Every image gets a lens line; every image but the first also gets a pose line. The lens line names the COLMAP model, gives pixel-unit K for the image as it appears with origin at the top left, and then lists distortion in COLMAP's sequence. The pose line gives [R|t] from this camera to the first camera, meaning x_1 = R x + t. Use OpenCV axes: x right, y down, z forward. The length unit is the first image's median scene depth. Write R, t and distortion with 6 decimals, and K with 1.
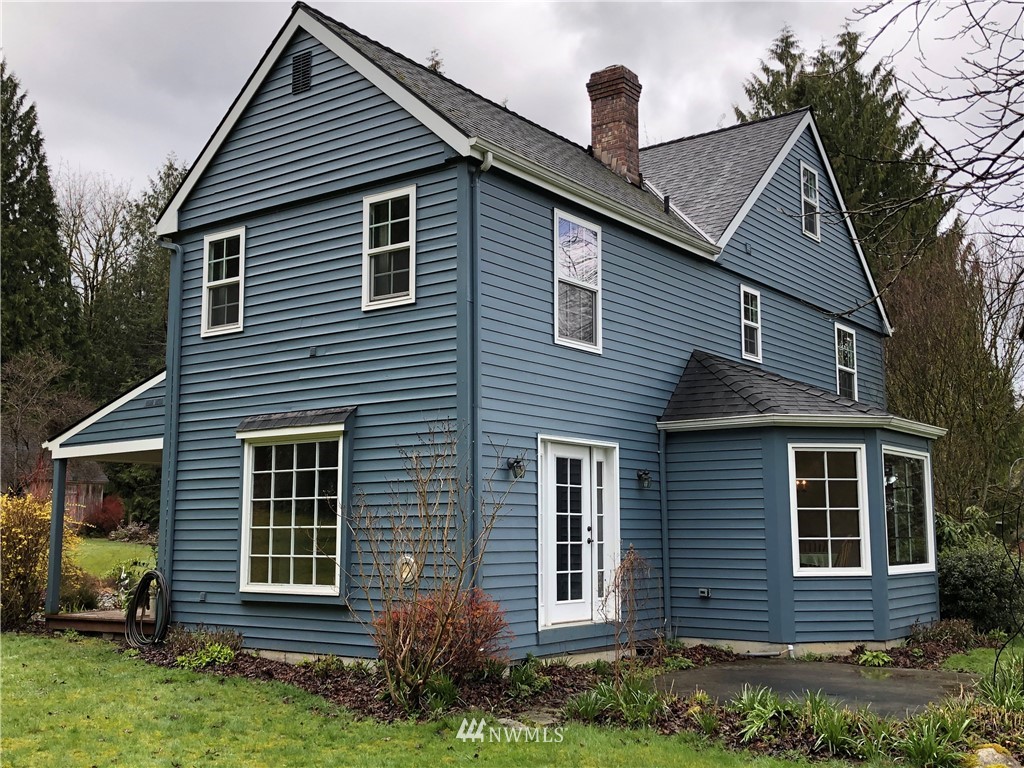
lens RADIAL K [[1107.1, 0, 513.0], [0, 1107.1, 382.5], [0, 0, 1]] dist [0.020234, 0.000000]
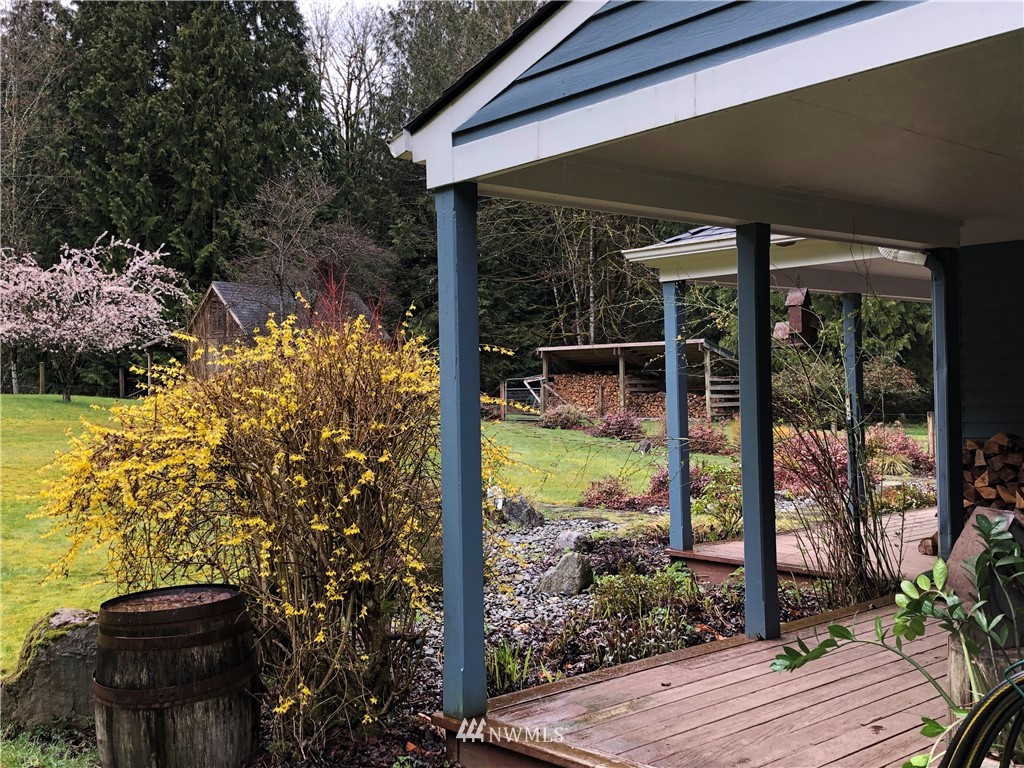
lens RADIAL K [[1107.1, 0, 512.1], [0, 1107.1, 386.7], [0, 0, 1]] dist [0.020234, 0.000000]
pose [[0.977661, -0.020140, -0.209221, -0.084136], [0.046503, 0.991457, 0.121865, 0.021676], [0.204980, -0.128872, 0.970245, 0.180519]]
